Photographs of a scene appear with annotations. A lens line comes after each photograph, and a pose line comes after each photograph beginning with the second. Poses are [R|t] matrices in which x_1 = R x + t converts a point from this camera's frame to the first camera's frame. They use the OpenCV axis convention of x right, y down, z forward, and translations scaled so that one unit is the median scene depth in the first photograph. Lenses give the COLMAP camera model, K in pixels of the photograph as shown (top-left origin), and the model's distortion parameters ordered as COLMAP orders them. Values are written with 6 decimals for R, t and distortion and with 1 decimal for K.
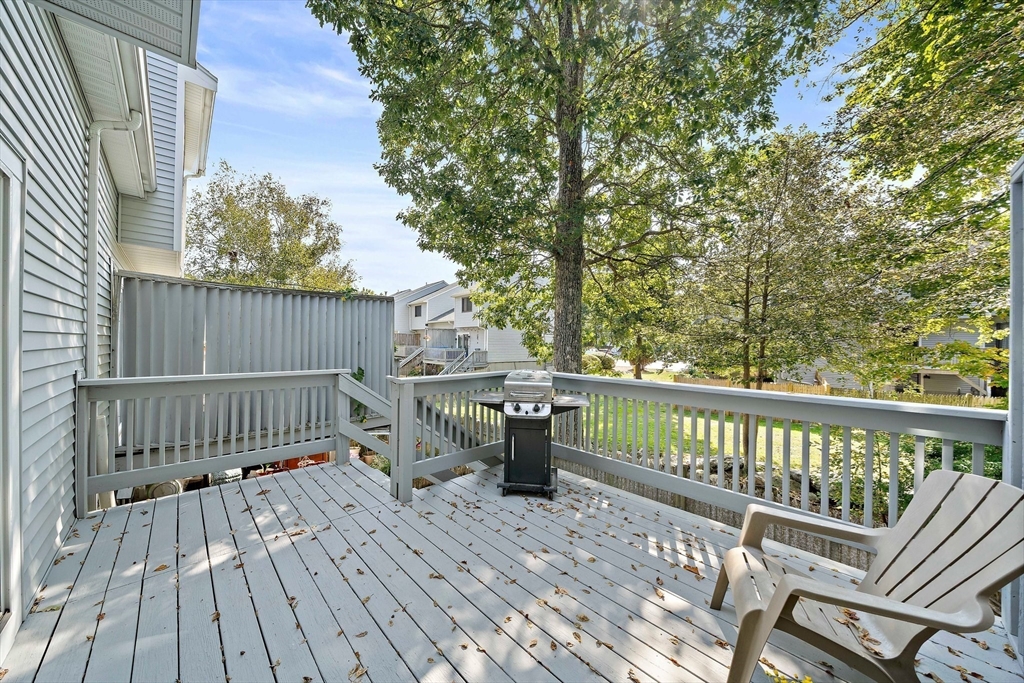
lens RADIAL K [[359.1, 0, 509.1], [0, 359.1, 338.9], [0, 0, 1]] dist [-0.002067, 0.000133]
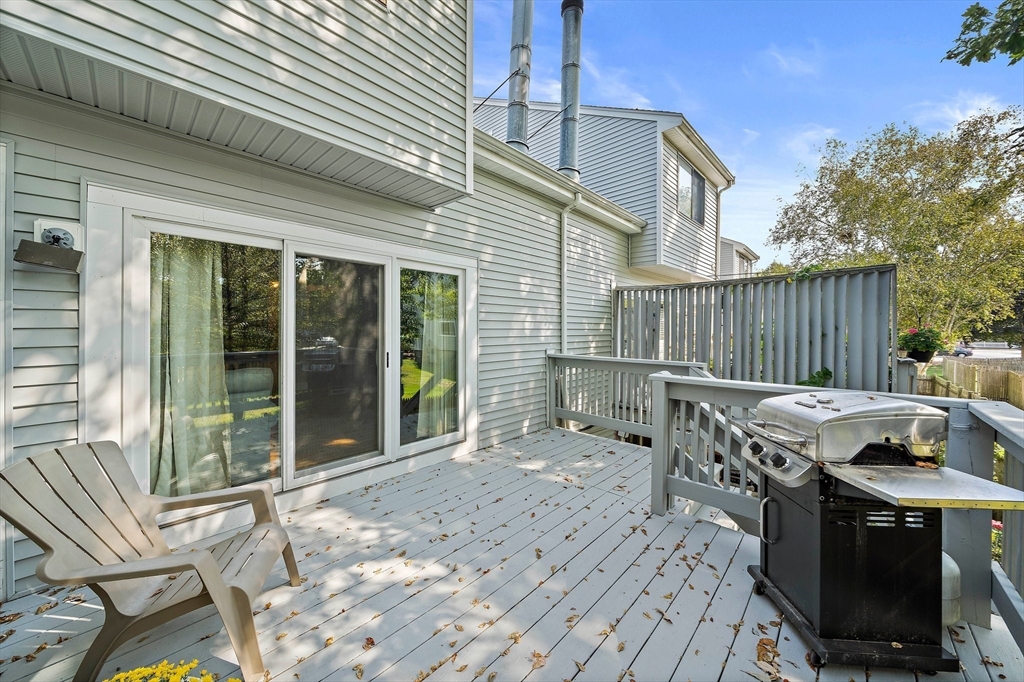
lens RADIAL K [[359.1, 0, 509.6], [0, 359.1, 335.2], [0, 0, 1]] dist [-0.002067, 0.000133]
pose [[0.069937, 0.016741, -0.997411, 0.635814], [0.004472, 0.999844, 0.017096, -0.017456], [0.997541, -0.005656, 0.069851, 0.611908]]
